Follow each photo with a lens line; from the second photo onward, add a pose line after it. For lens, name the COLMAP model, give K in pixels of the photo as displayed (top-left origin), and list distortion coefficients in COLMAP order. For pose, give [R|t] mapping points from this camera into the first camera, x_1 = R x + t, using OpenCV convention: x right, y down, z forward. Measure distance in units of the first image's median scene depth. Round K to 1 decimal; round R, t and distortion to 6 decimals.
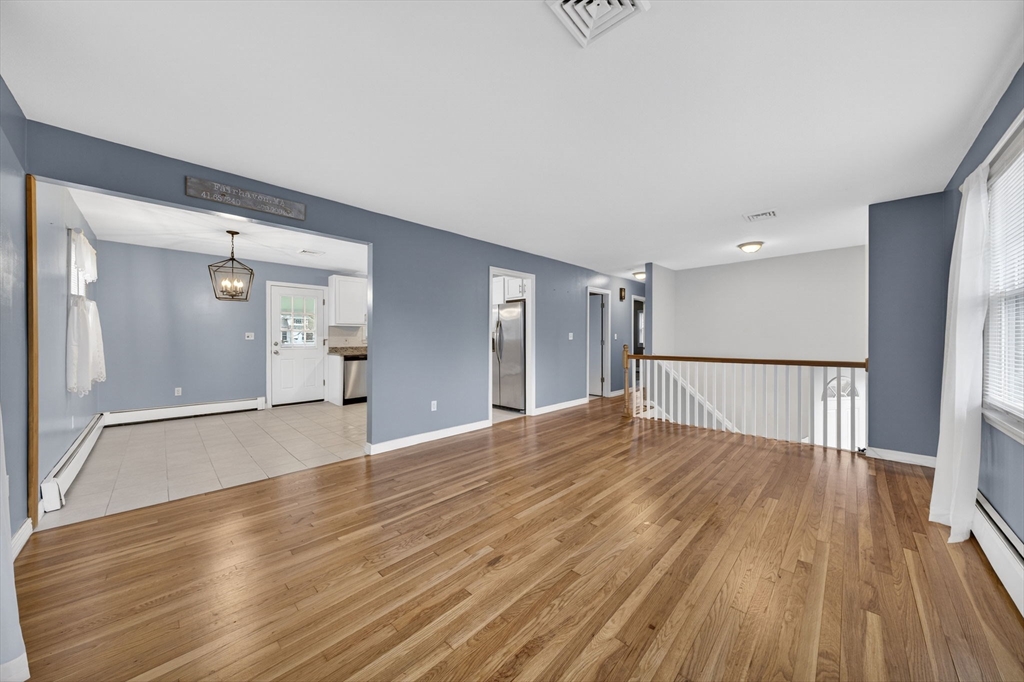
lens RADIAL K [[346.7, 0, 519.0], [0, 346.7, 338.7], [0, 0, 1]] dist [-0.000611, -0.000053]
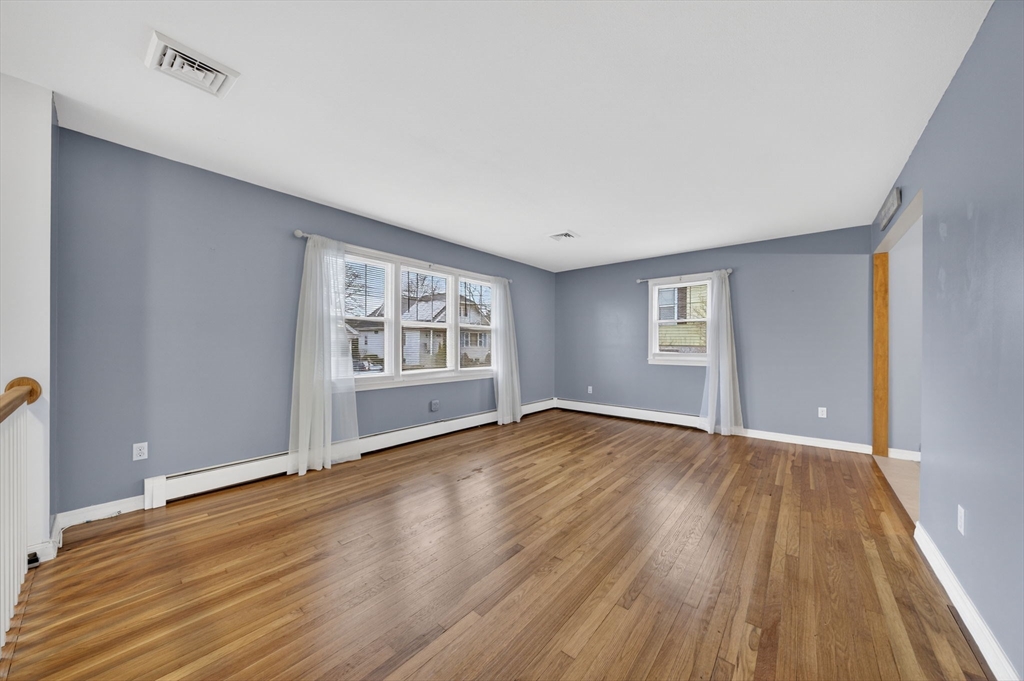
lens RADIAL K [[346.8, 0, 510.9], [0, 346.8, 345.1], [0, 0, 1]] dist [-0.002241, -0.000328]
pose [[-0.998890, -0.005640, -0.046773, 0.392058], [-0.005677, 0.999984, 0.000661, 0.005416], [0.046768, 0.000925, -0.998905, 1.939886]]
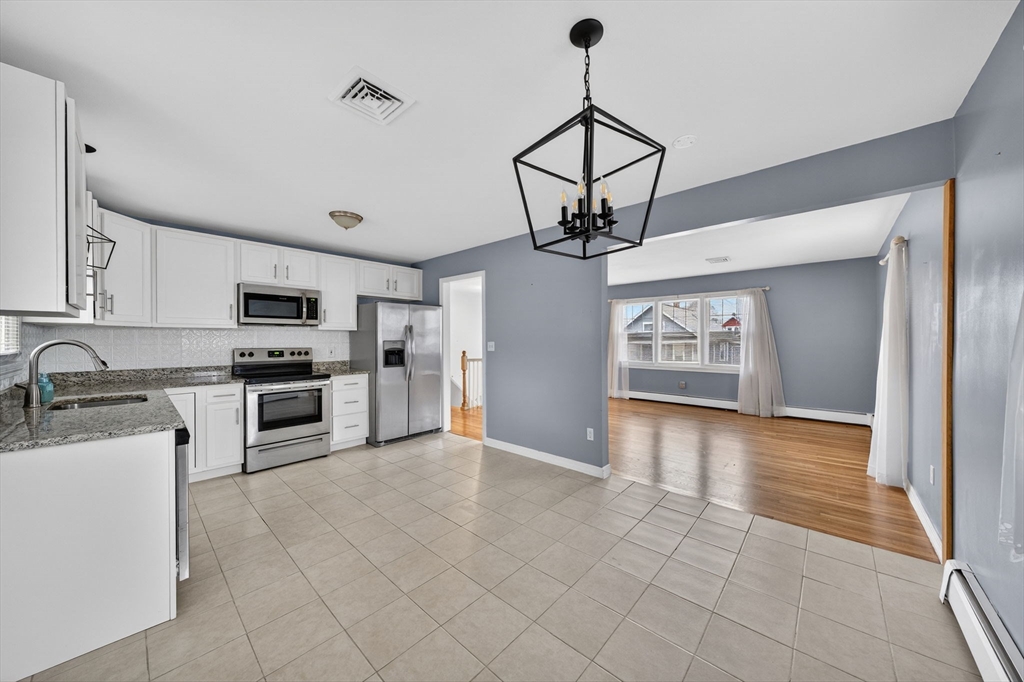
lens RADIAL K [[346.8, 0, 510.9], [0, 346.8, 345.6], [0, 0, 1]] dist [-0.002241, -0.000328]
pose [[-0.028393, -0.017414, 0.999445, -1.724190], [0.000657, 0.999848, 0.017440, -0.040117], [-0.999597, 0.001152, -0.028377, 1.651823]]
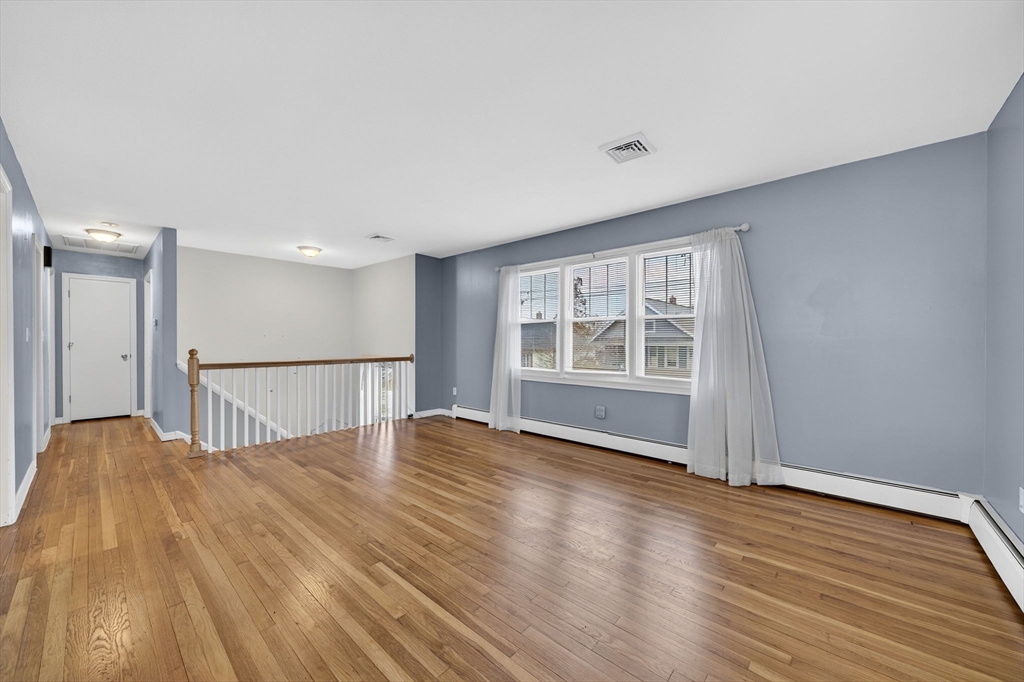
lens RADIAL K [[373.9, 0, 508.2], [0, 373.9, 342.8], [0, 0, 1]] dist [0.000915, -0.000069]
pose [[-0.022383, -0.002677, 0.999746, -0.791641], [-0.002911, 0.999992, 0.002612, 0.004096], [-0.999745, -0.002851, -0.022391, 0.781619]]
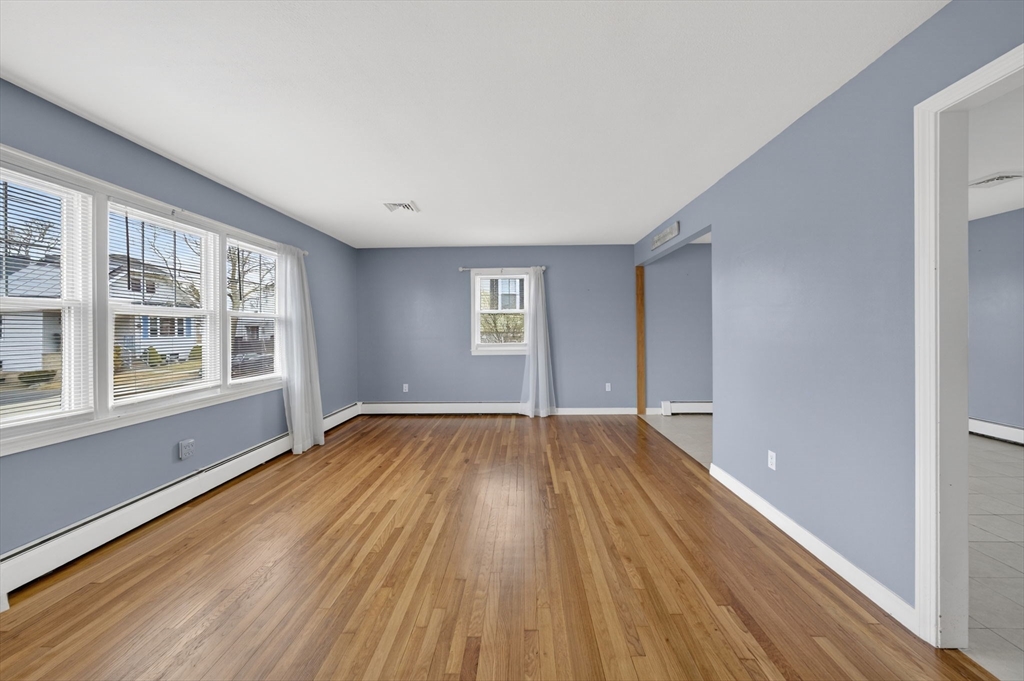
lens RADIAL K [[355.9, 0, 512.0], [0, 355.9, 329.5], [0, 0, 1]] dist [-0.001435, -0.000142]
pose [[-0.748465, 0.008659, -0.663117, 0.634546], [0.011256, 0.999937, 0.000353, -0.028646], [0.663078, -0.007200, -0.748515, 1.654128]]
